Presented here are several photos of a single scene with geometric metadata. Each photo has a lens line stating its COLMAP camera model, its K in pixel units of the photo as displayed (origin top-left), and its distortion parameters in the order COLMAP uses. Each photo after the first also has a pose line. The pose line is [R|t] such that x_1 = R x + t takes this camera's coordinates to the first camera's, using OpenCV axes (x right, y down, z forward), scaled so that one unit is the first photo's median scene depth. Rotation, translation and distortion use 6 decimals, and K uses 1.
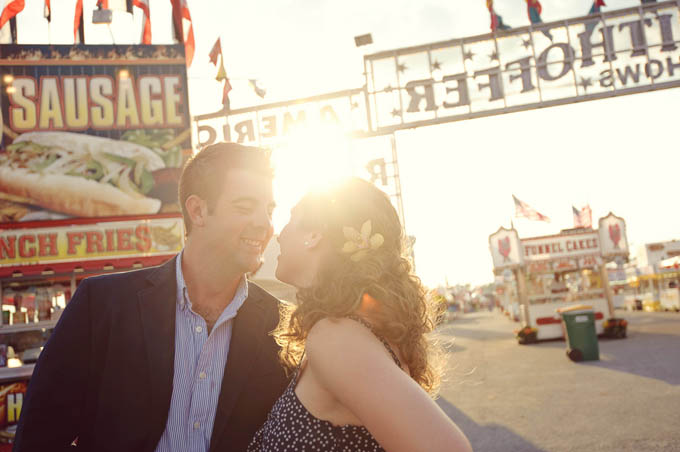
lens RADIAL K [[685.6, 0, 340.0], [0, 685.6, 226.0], [0, 0, 1]] dist [0.113387, -0.001122]
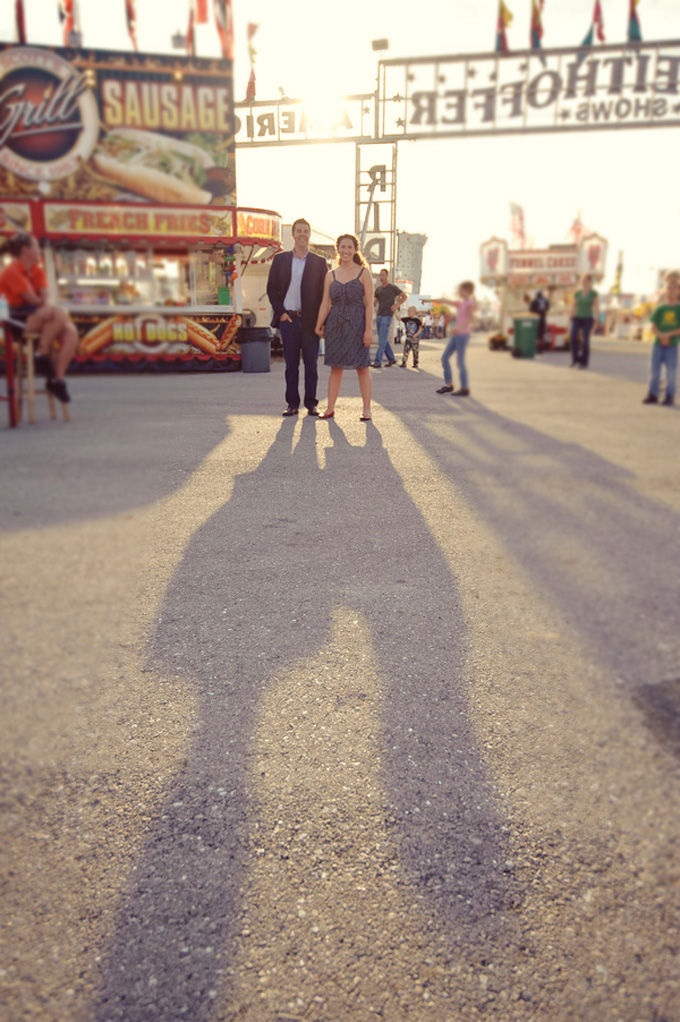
lens RADIAL K [[722.0, 0, 340.0], [0, 722.0, 511.0], [0, 0, 1]] dist [0.004848, -0.001176]
pose [[0.995023, 0.093789, 0.033651, 0.001632], [-0.099538, 0.920093, 0.378841, -0.016569], [0.004569, -0.380305, 0.924850, -0.357778]]
